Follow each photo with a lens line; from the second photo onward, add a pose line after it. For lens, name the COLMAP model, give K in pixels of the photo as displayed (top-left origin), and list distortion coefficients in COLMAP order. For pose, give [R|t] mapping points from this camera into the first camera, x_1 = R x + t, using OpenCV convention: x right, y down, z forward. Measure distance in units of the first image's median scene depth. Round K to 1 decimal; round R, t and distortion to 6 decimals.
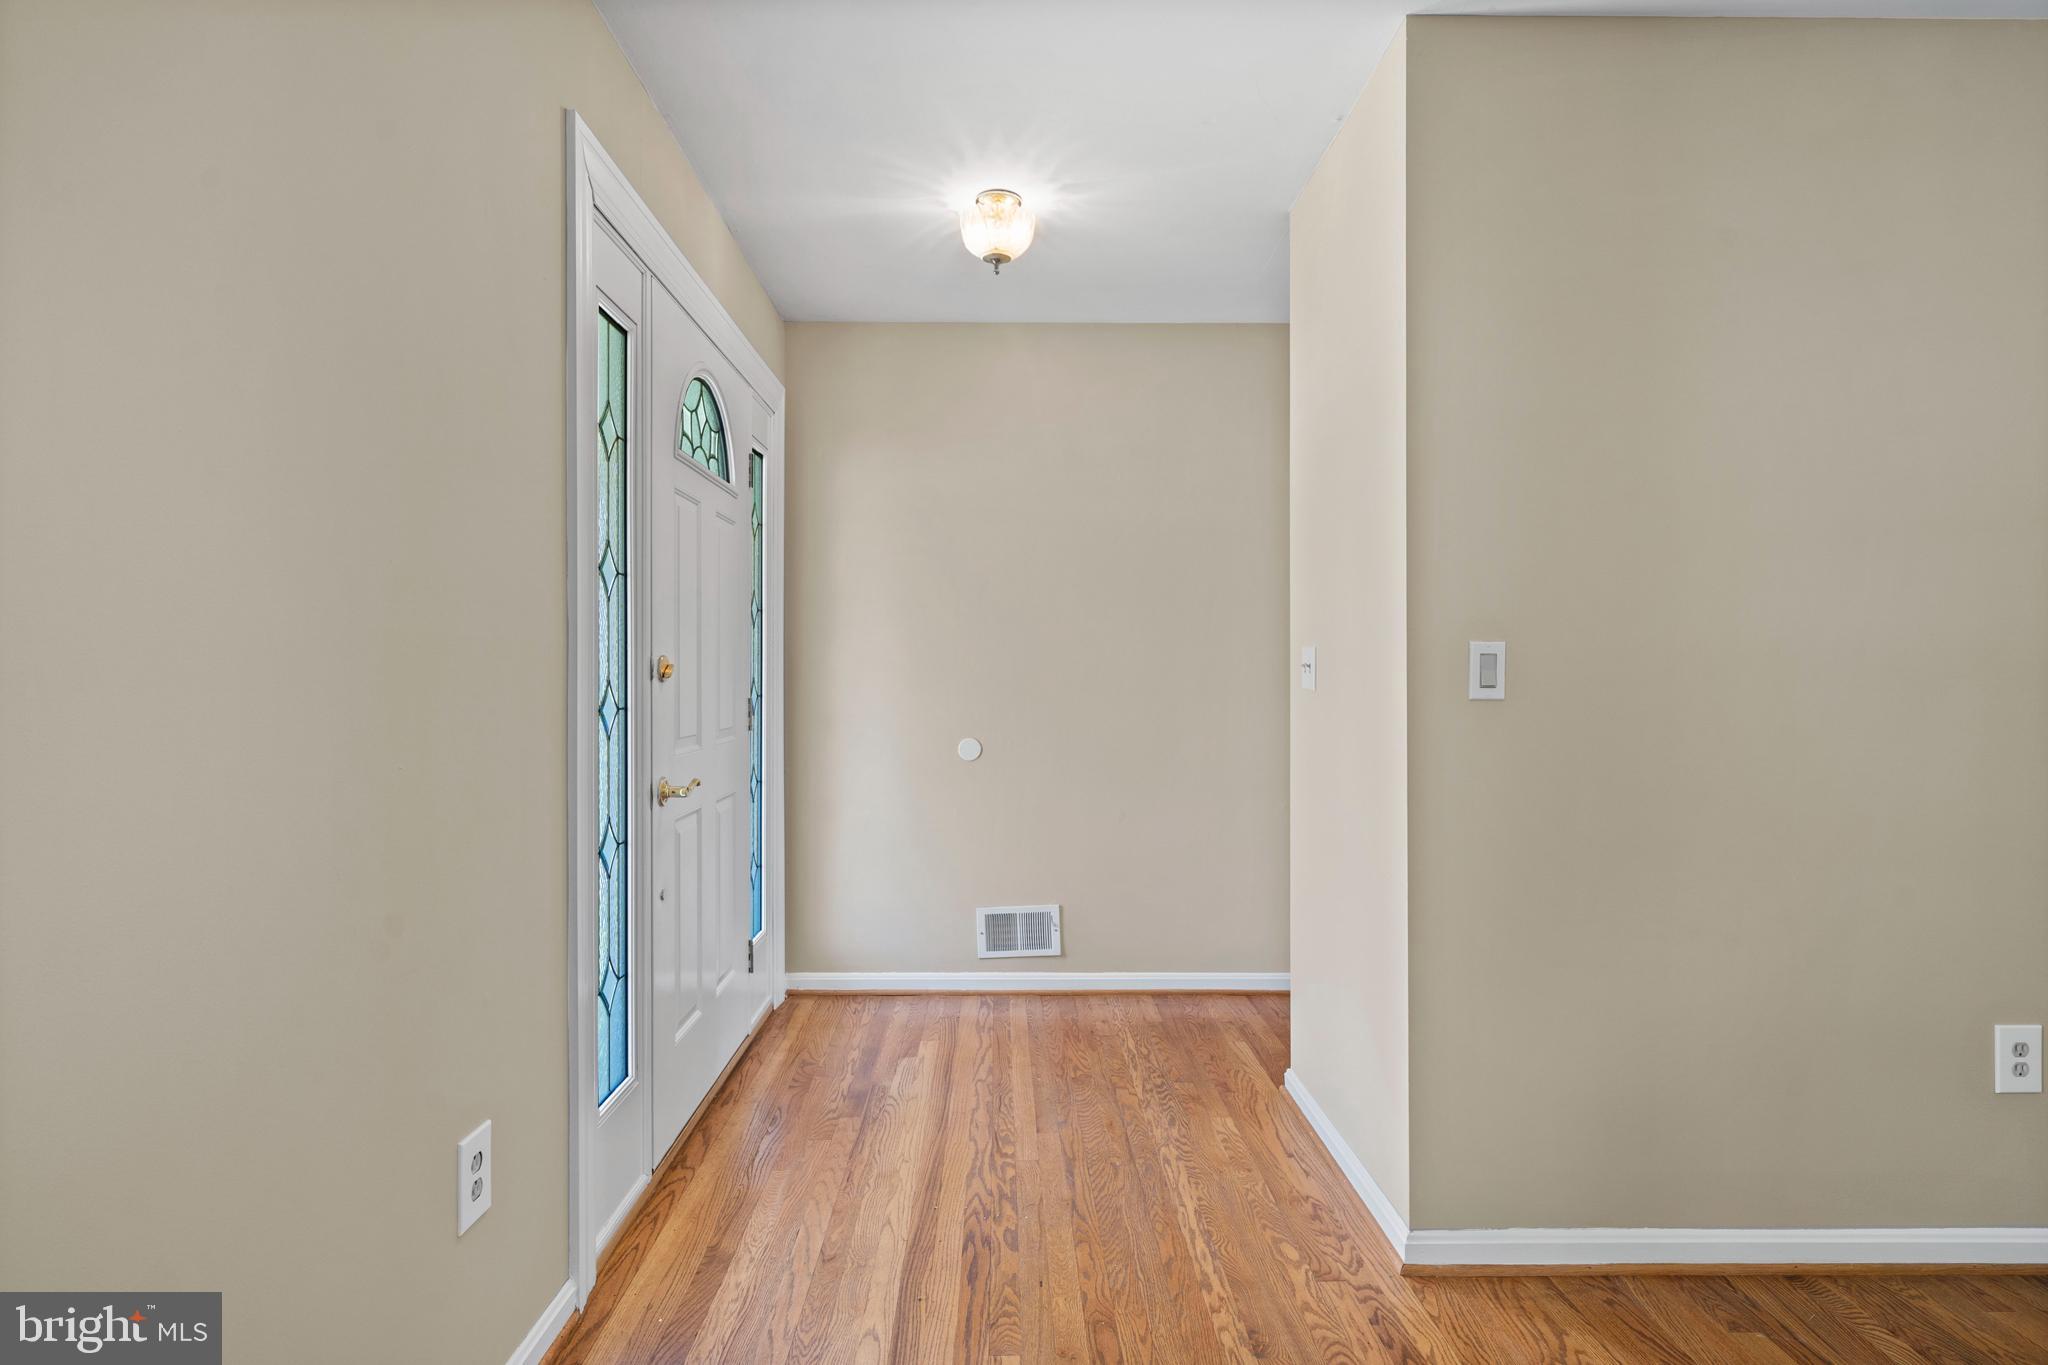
lens RADIAL K [[1029.5, 0, 1013.3], [0, 1029.5, 689.0], [0, 0, 1]] dist [-0.011822, 0.000745]
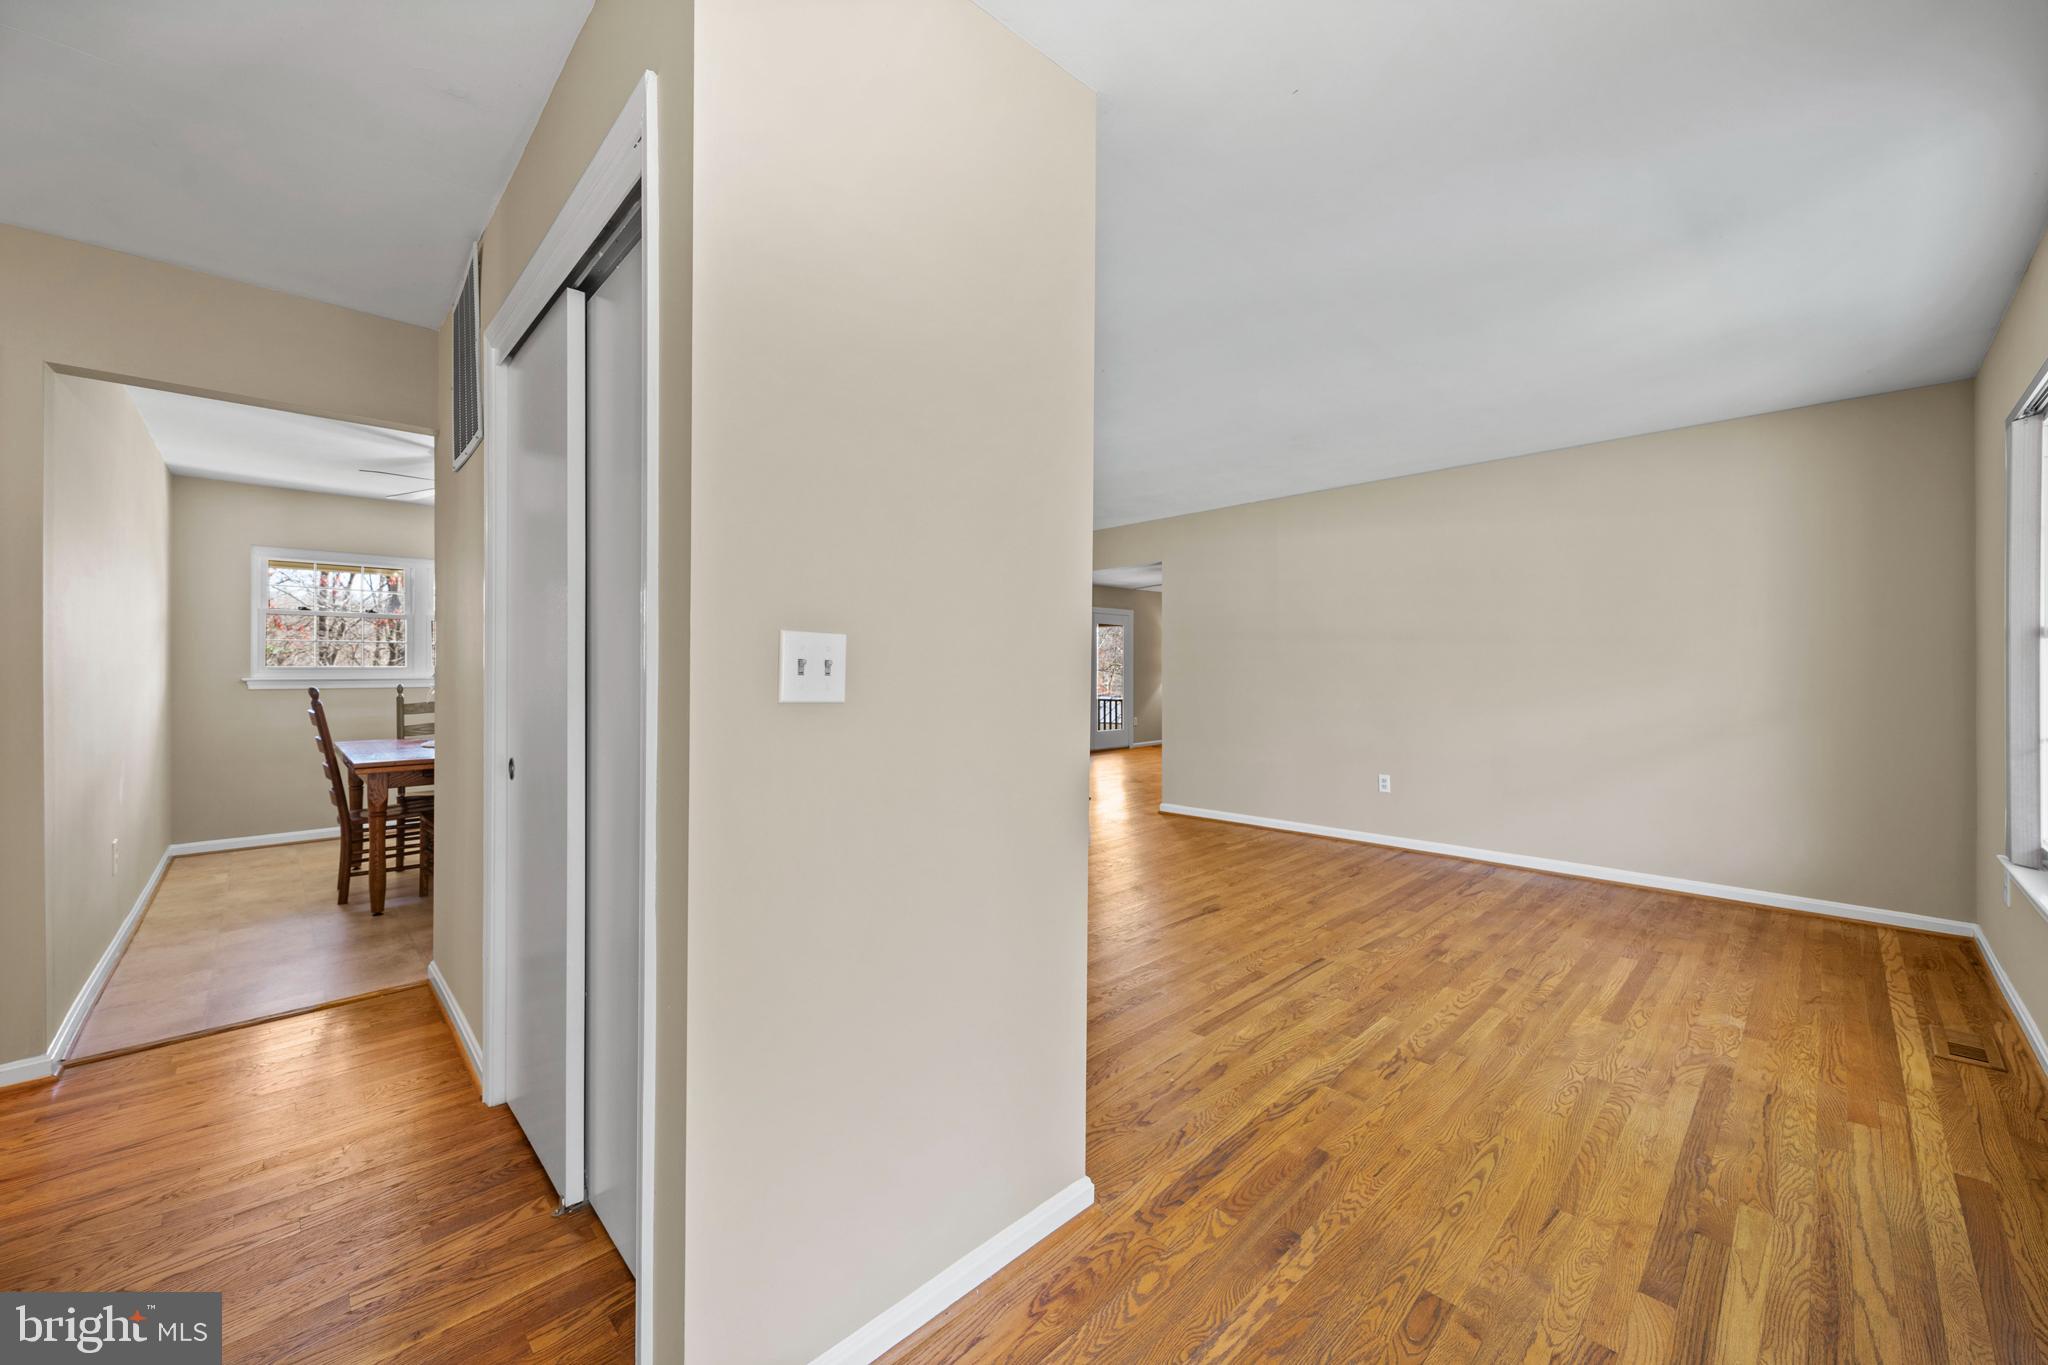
lens RADIAL K [[786.1, 0, 1032.7], [0, 786.1, 669.7], [0, 0, 1]] dist [0.017272, -0.000584]
pose [[-0.695989, -0.001897, 0.718050, -0.150542], [0.006026, 0.999946, 0.008484, -0.023418], [-0.718027, 0.010232, -0.695940, 1.287471]]
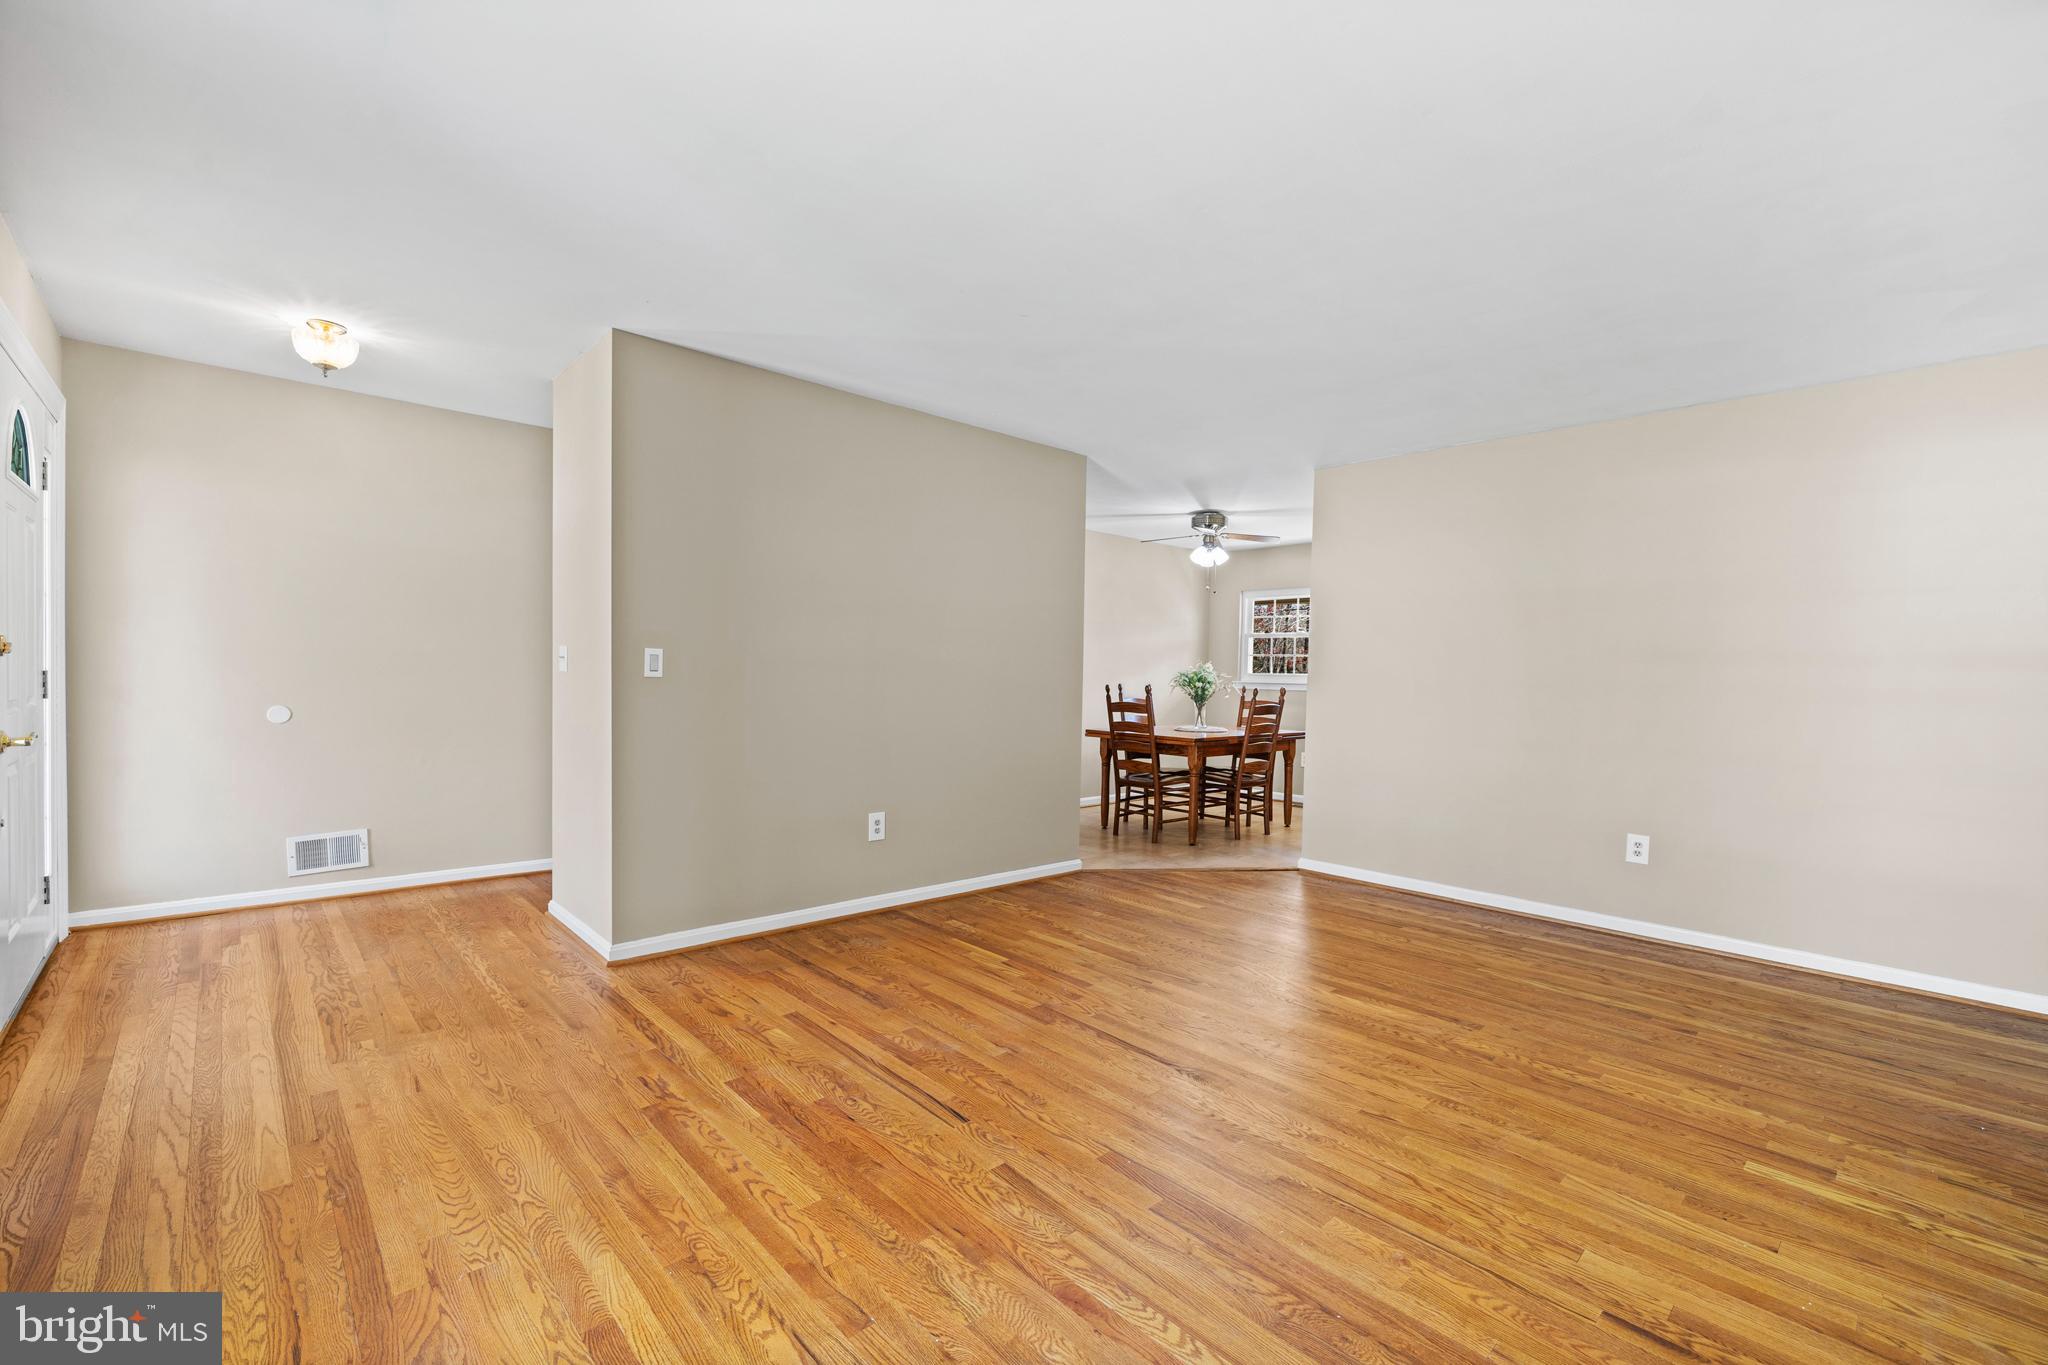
lens RADIAL K [[855.1, 0, 1020.9], [0, 855.1, 698.6], [0, 0, 1]] dist [-0.000348, 0.000311]
pose [[0.740734, -0.003873, 0.671787, -0.106885], [-0.014117, 0.999673, 0.021330, 0.005356], [-0.671650, -0.025284, 0.740437, -0.584558]]
